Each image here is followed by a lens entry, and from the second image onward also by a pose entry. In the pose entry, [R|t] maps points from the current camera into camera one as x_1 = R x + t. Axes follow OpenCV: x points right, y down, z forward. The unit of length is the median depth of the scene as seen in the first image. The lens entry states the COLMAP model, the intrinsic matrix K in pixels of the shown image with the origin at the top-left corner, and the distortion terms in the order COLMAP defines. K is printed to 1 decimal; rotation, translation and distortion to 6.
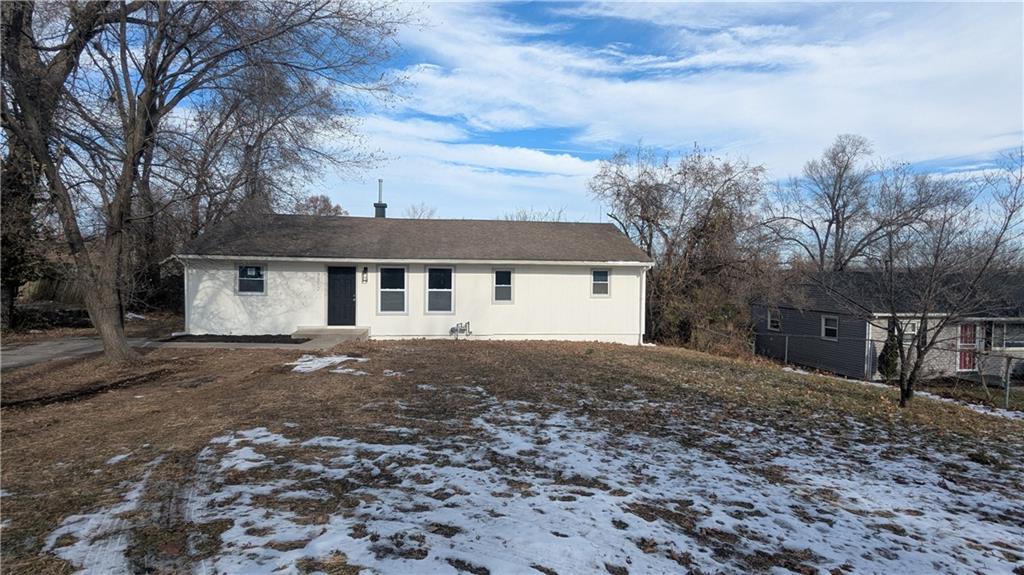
lens RADIAL K [[488.8, 0, 516.3], [0, 488.8, 289.3], [0, 0, 1]] dist [0.000521, 0.000298]
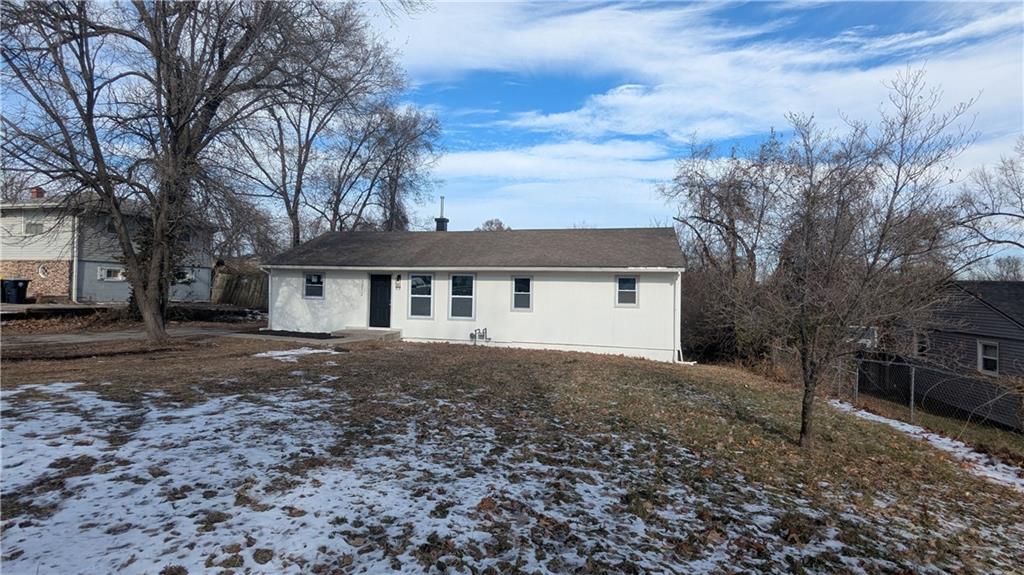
lens RADIAL K [[488.8, 0, 512.5], [0, 488.8, 304.5], [0, 0, 1]] dist [0.000521, 0.000298]
pose [[0.924620, 0.015883, -0.380560, 0.343152], [-0.019109, 0.999806, -0.004700, 0.021467], [0.380412, 0.011617, 0.924744, 0.082791]]
